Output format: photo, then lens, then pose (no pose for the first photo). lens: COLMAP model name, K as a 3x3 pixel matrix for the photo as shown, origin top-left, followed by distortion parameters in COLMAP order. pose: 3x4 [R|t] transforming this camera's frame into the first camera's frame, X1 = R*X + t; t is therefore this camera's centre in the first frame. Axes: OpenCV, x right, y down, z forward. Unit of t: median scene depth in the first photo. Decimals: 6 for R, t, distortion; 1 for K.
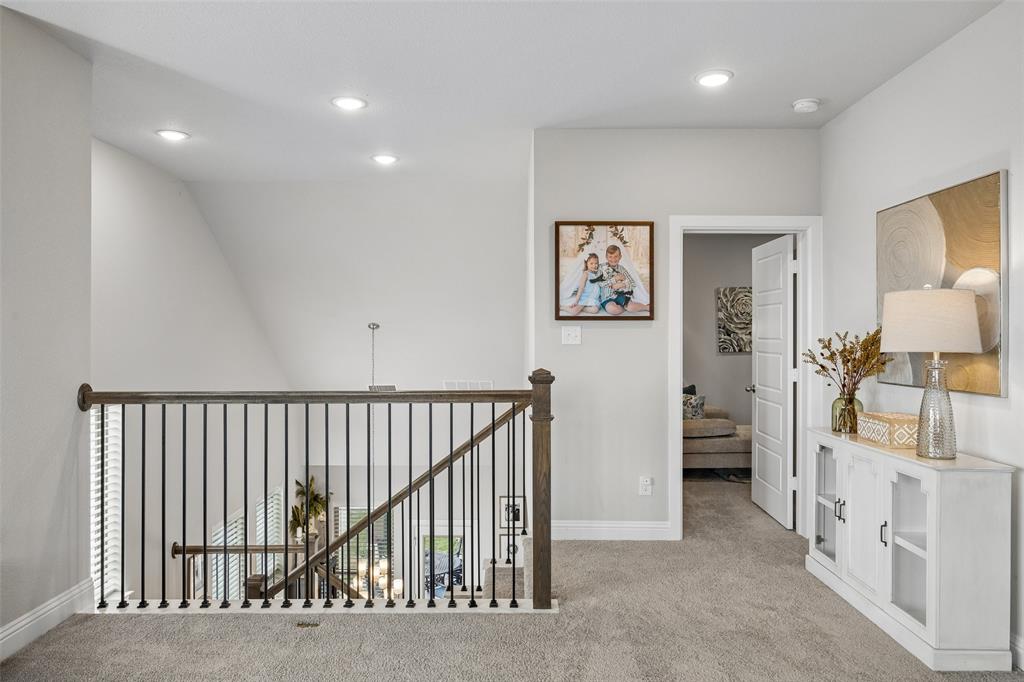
lens RADIAL K [[676.8, 0, 512.1], [0, 676.8, 337.8], [0, 0, 1]] dist [-0.001511, -0.000886]
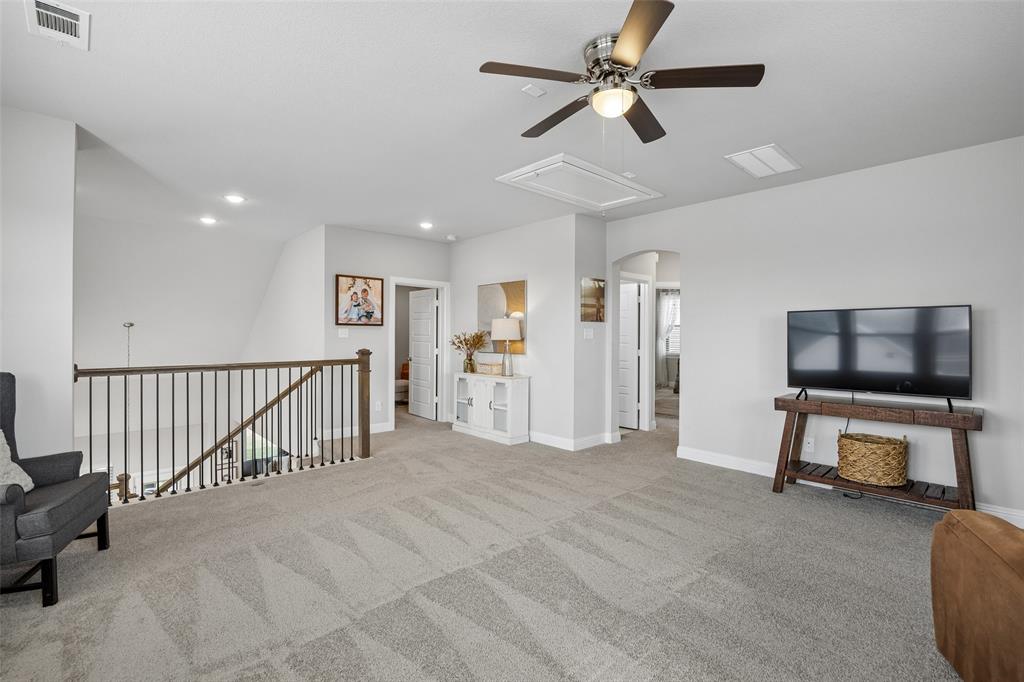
lens RADIAL K [[438.4, 0, 511.1], [0, 438.4, 335.3], [0, 0, 1]] dist [-0.021158, 0.001160]
pose [[0.739675, 0.002663, 0.672959, -0.407189], [-0.003679, 0.999993, 0.000086, 0.001016], [-0.672954, -0.002539, 0.739680, -0.261302]]
